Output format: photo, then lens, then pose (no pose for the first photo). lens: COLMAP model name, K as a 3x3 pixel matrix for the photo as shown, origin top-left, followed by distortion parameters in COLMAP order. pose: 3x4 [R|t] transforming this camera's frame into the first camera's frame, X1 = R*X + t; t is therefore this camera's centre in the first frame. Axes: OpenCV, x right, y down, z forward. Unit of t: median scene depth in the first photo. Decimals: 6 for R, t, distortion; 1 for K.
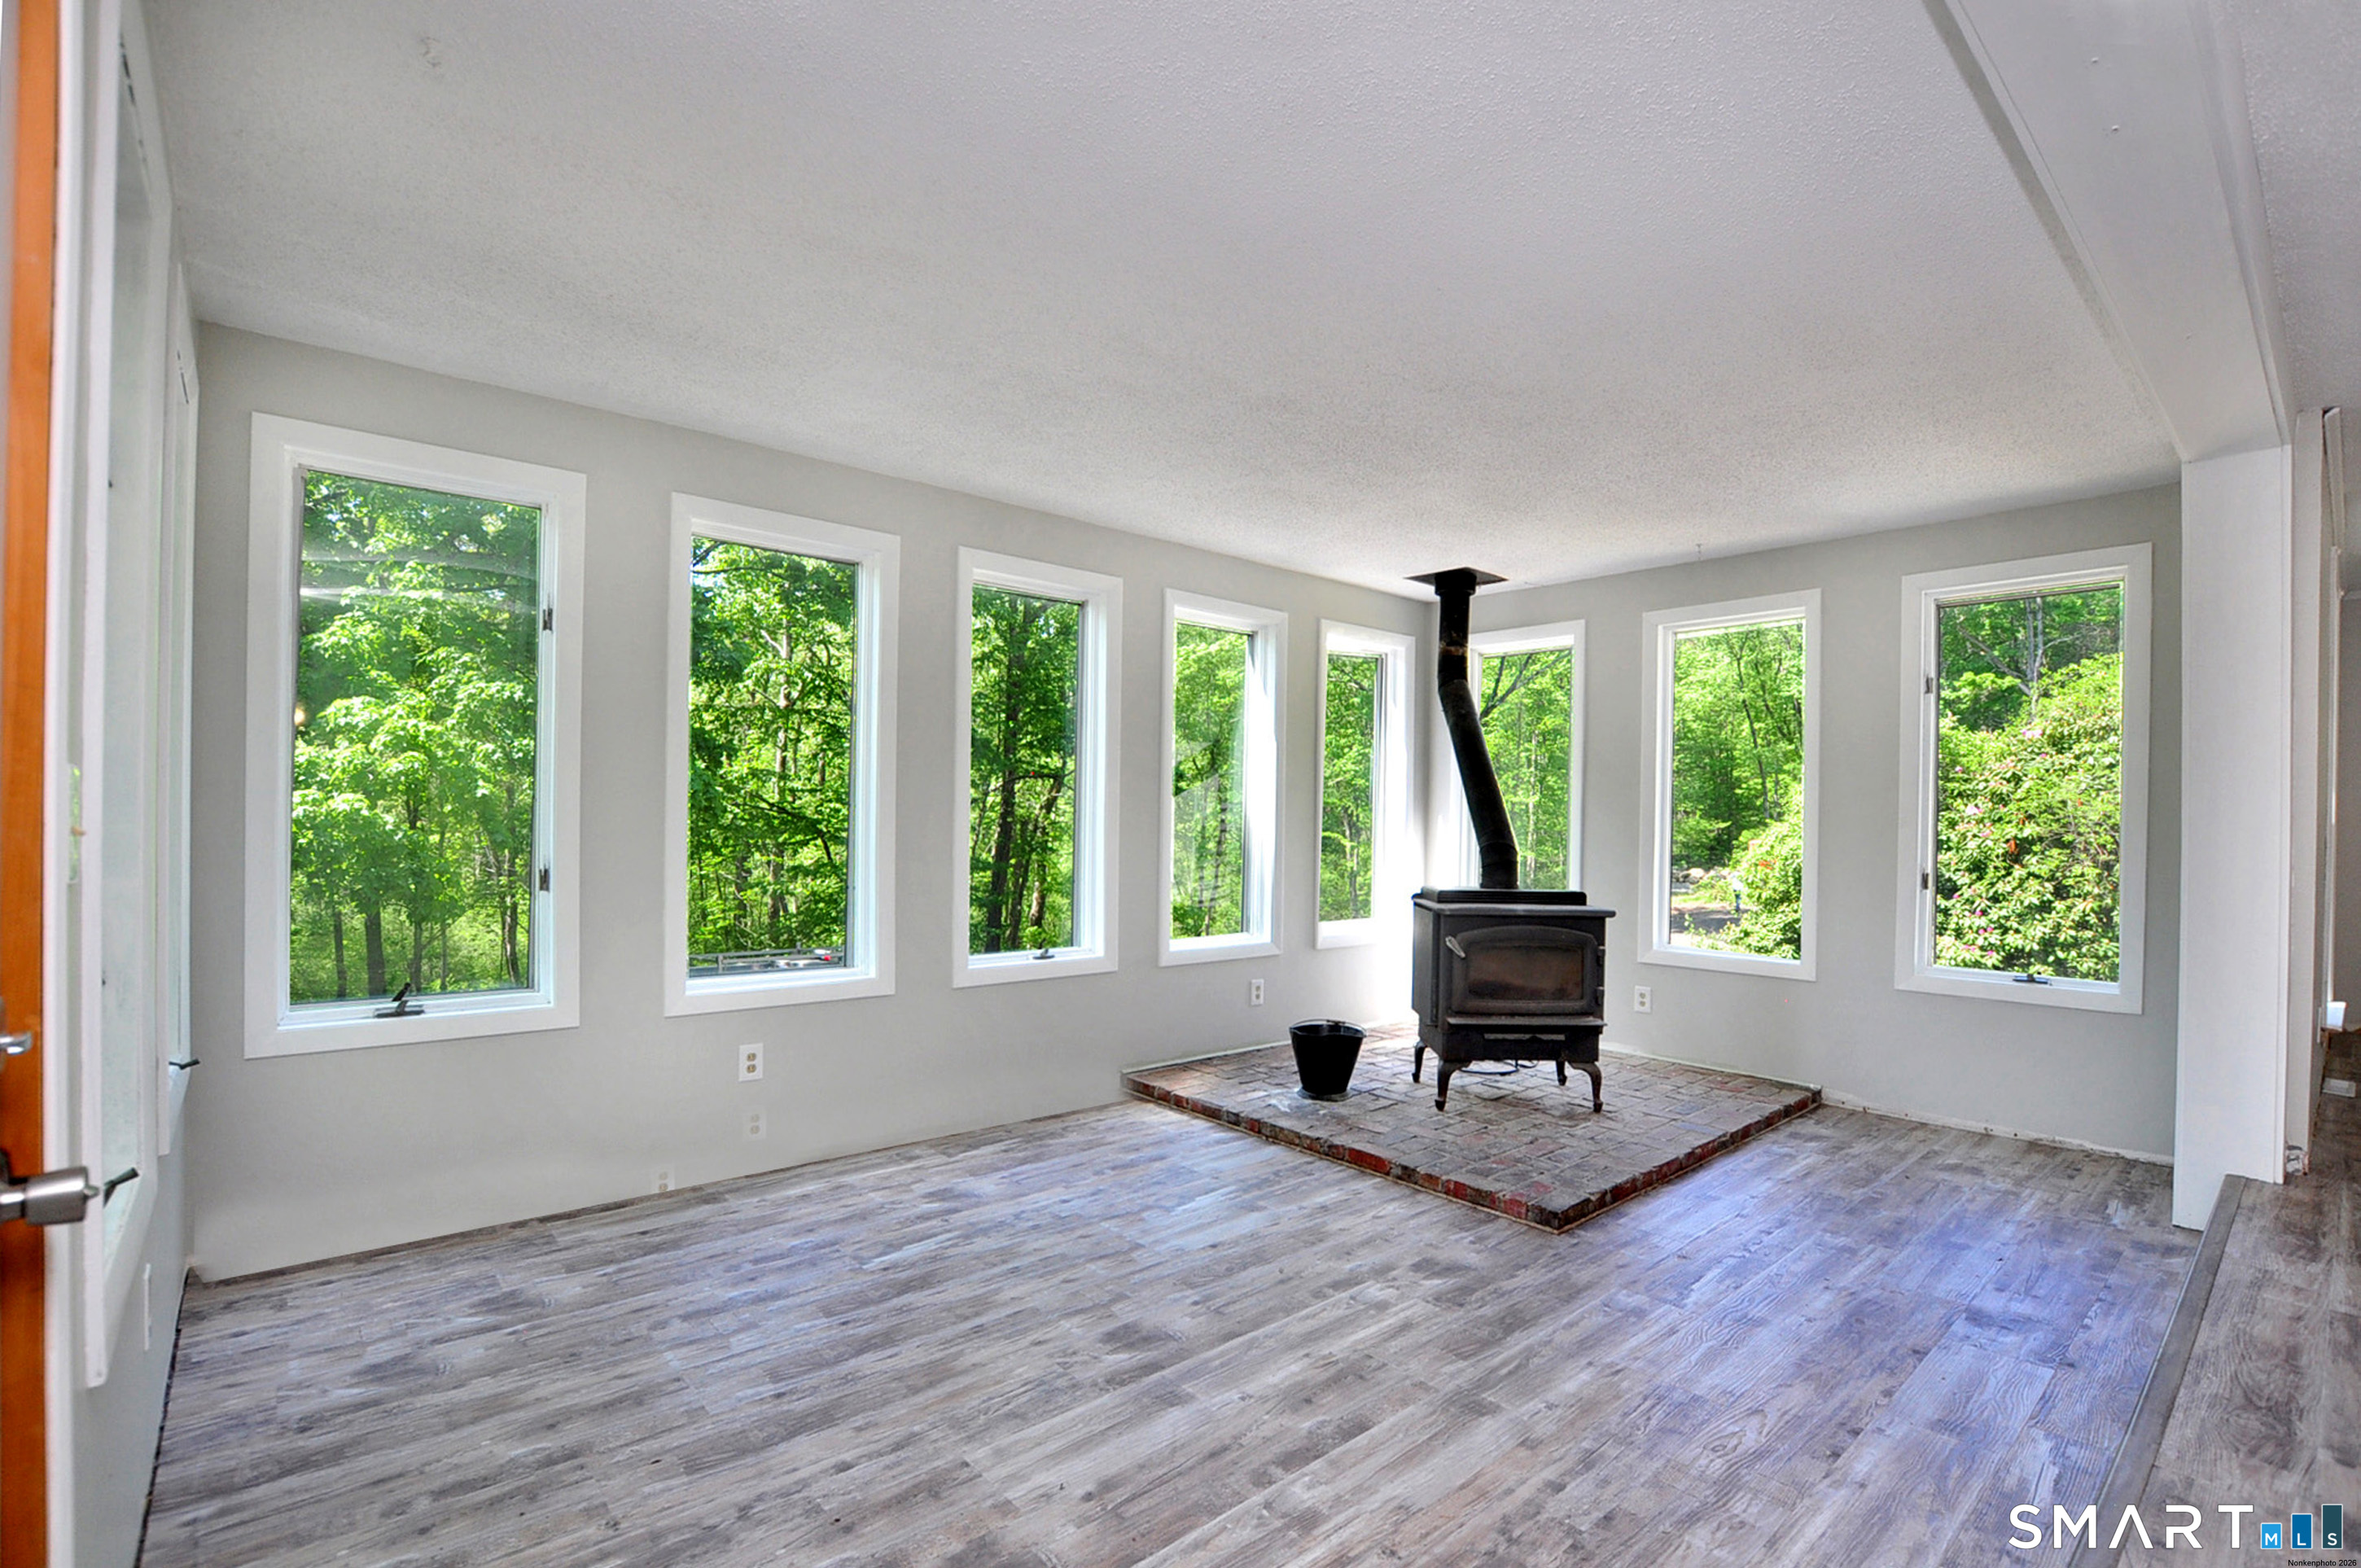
lens RADIAL K [[1059.0, 0, 1217.3], [0, 1059.0, 810.7], [0, 0, 1]] dist [-0.028855, 0.002913]
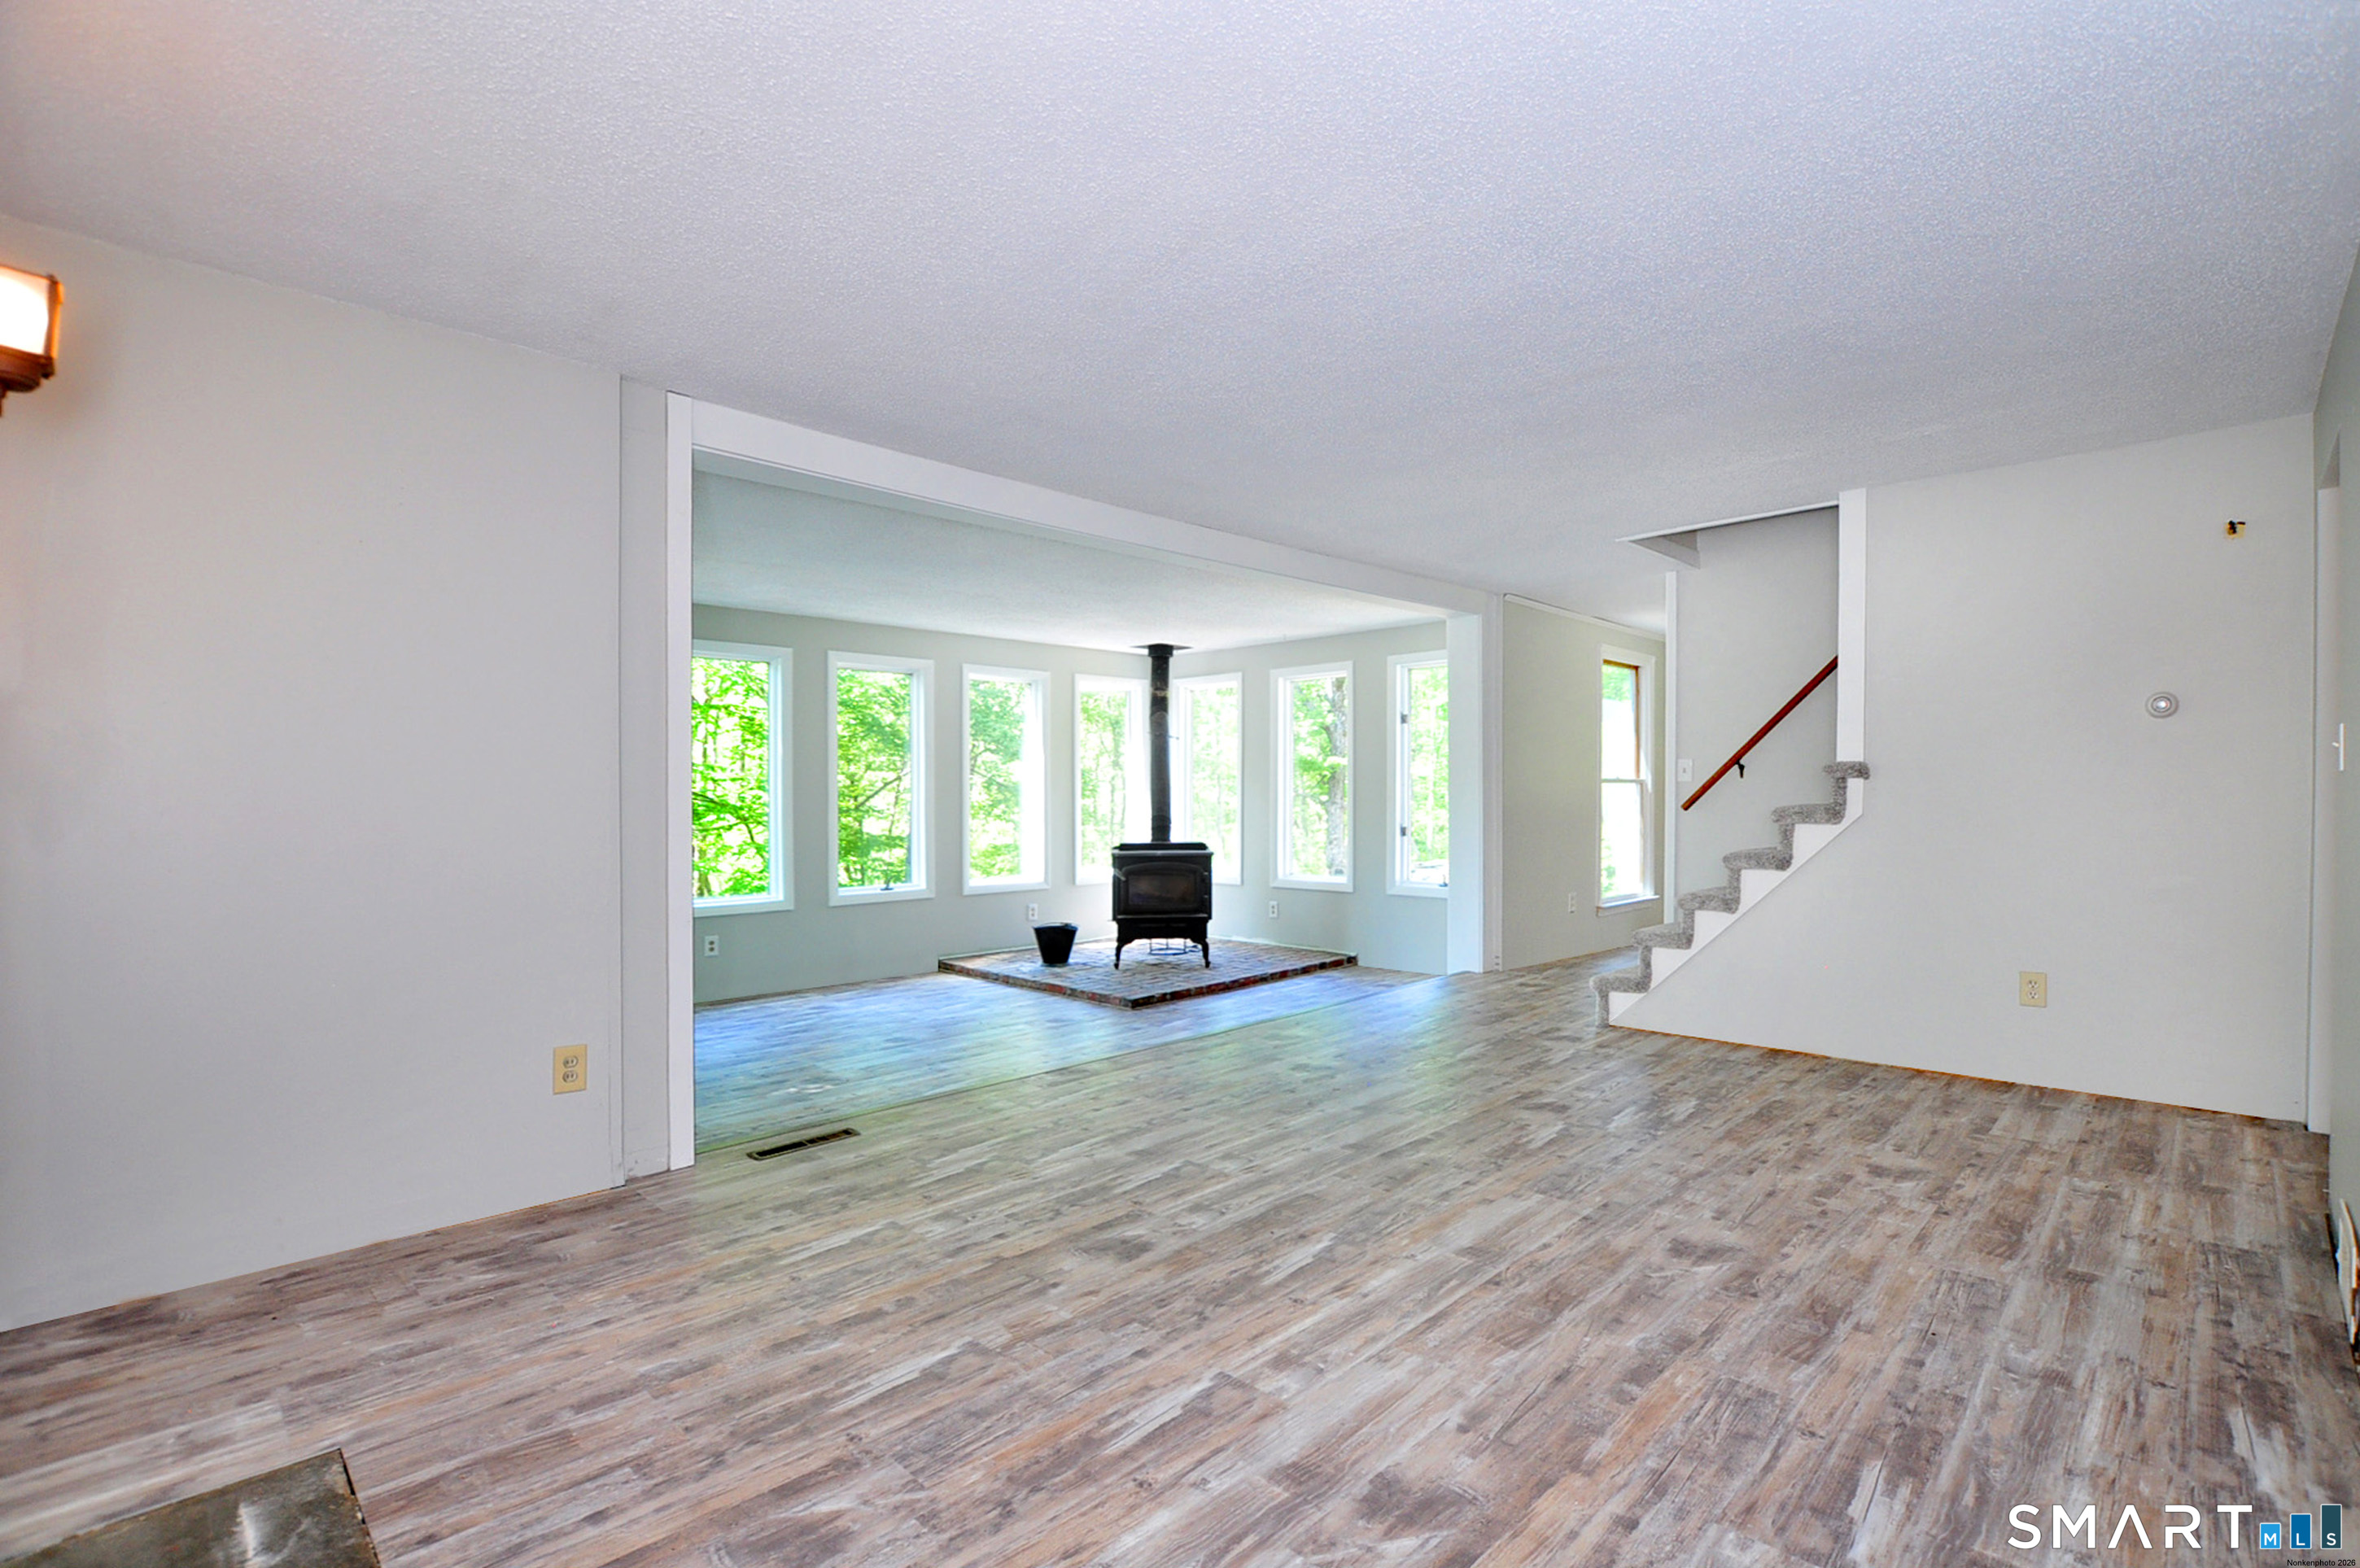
lens RADIAL K [[1058.5, 0, 1244.3], [0, 1058.5, 802.2], [0, 0, 1]] dist [-0.028855, 0.002913]
pose [[0.995993, -0.022245, 0.086622, 0.316566], [0.020830, 0.999635, 0.017208, -0.020320], [-0.086973, -0.015334, 0.996093, -0.871262]]
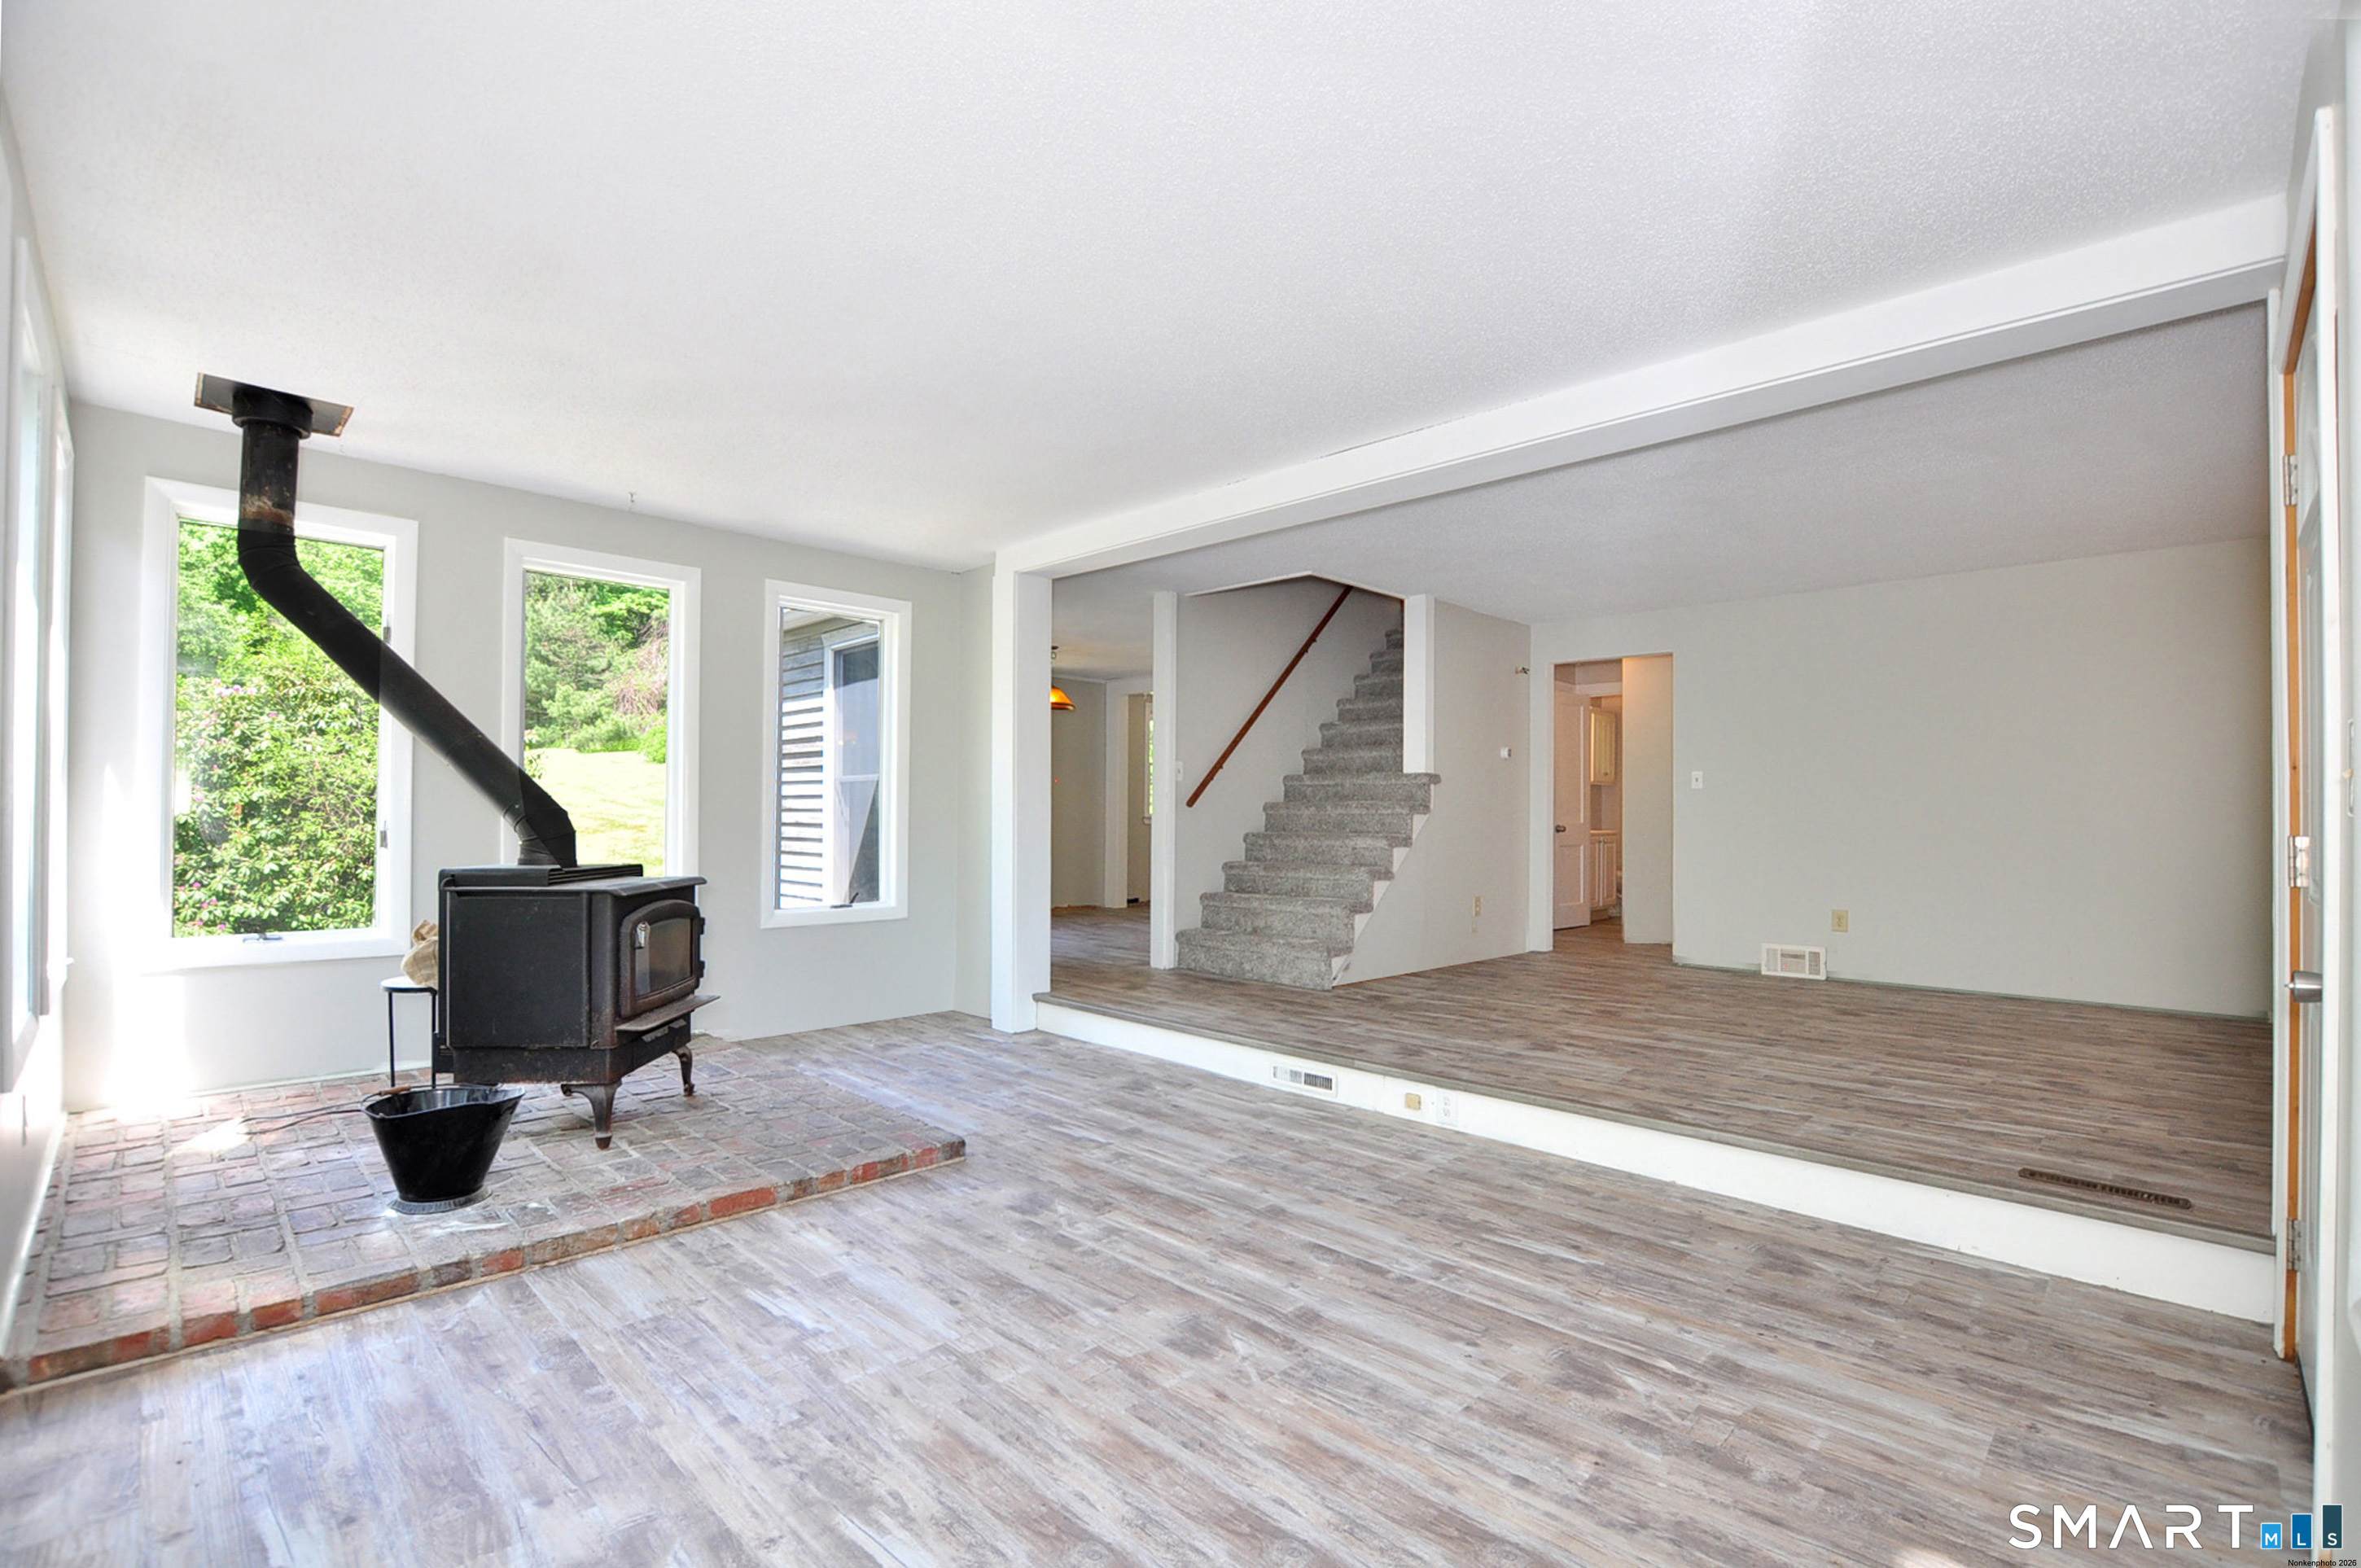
lens RADIAL K [[1059.0, 0, 1179.5], [0, 1059.0, 778.0], [0, 0, 1]] dist [-0.028855, 0.002913]
pose [[-0.052288, 0.018895, 0.998453, -0.666498], [-0.021170, 0.999575, -0.020025, 0.021987], [-0.998408, -0.022184, -0.051865, 0.717642]]
